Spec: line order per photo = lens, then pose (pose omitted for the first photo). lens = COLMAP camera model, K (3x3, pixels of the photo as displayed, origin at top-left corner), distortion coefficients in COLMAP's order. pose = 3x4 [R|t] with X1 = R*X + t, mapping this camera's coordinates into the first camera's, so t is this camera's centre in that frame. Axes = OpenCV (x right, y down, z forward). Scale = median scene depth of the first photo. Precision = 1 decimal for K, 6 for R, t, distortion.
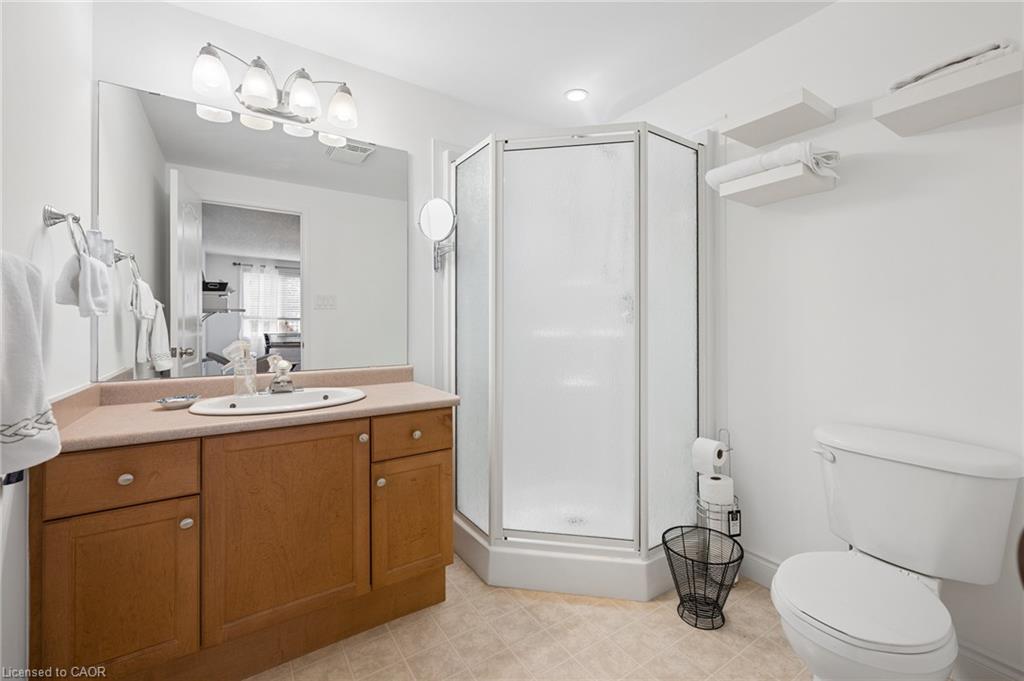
lens RADIAL K [[419.6, 0, 530.8], [0, 419.6, 324.8], [0, 0, 1]] dist [0.000975, -0.000003]
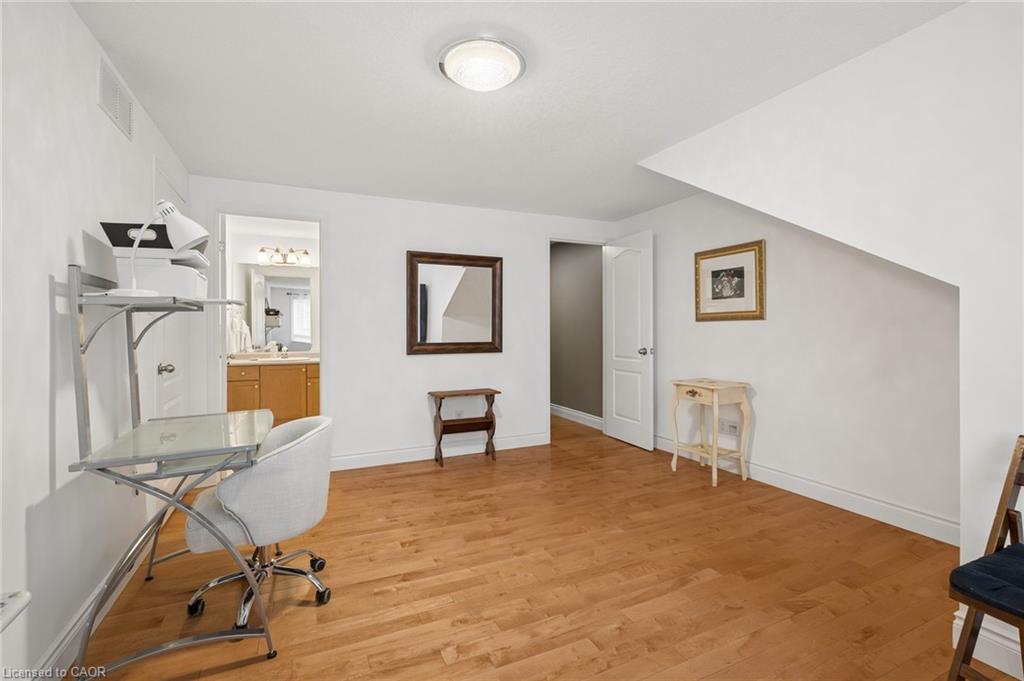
lens RADIAL K [[439.4, 0, 508.2], [0, 439.4, 336.3], [0, 0, 1]] dist [-0.000264, -0.000033]
pose [[0.984348, 0.001176, -0.176232, 1.448928], [0.000293, 0.999965, 0.008312, -0.019659], [0.176235, -0.008234, 0.984314, -1.712984]]
